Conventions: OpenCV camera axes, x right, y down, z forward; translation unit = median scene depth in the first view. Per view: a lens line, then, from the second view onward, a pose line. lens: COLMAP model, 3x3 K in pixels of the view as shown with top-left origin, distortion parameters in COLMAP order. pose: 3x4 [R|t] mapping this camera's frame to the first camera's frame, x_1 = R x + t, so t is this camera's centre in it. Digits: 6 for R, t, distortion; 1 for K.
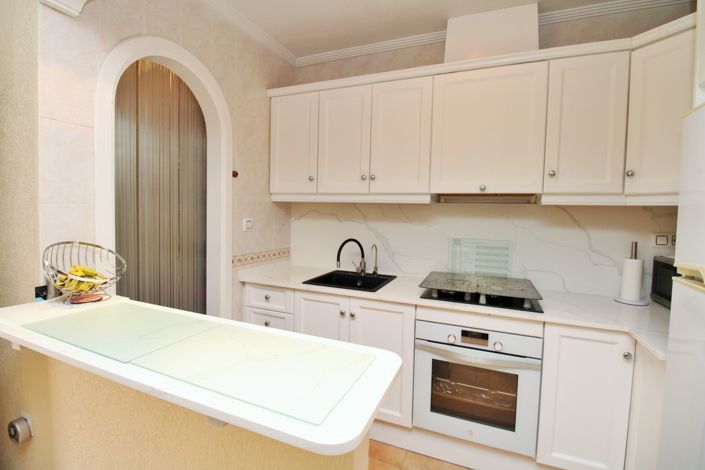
lens RADIAL K [[325.3, 0, 353.4], [0, 325.3, 231.0], [0, 0, 1]] dist [-0.019020, -0.000140]
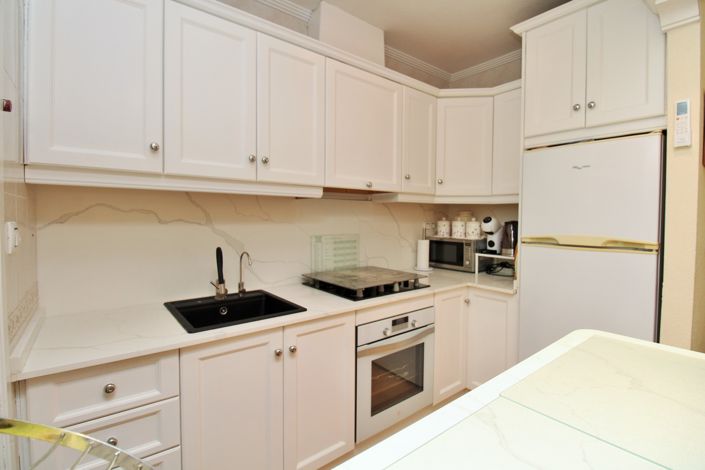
lens RADIAL K [[337.0, 0, 353.9], [0, 337.0, 229.2], [0, 0, 1]] dist [-0.000675, 0.000016]
pose [[0.469890, -0.053241, 0.881118, -0.548265], [0.052824, 0.998087, 0.032139, -0.023701], [-0.881143, 0.031442, 0.471804, 0.486728]]
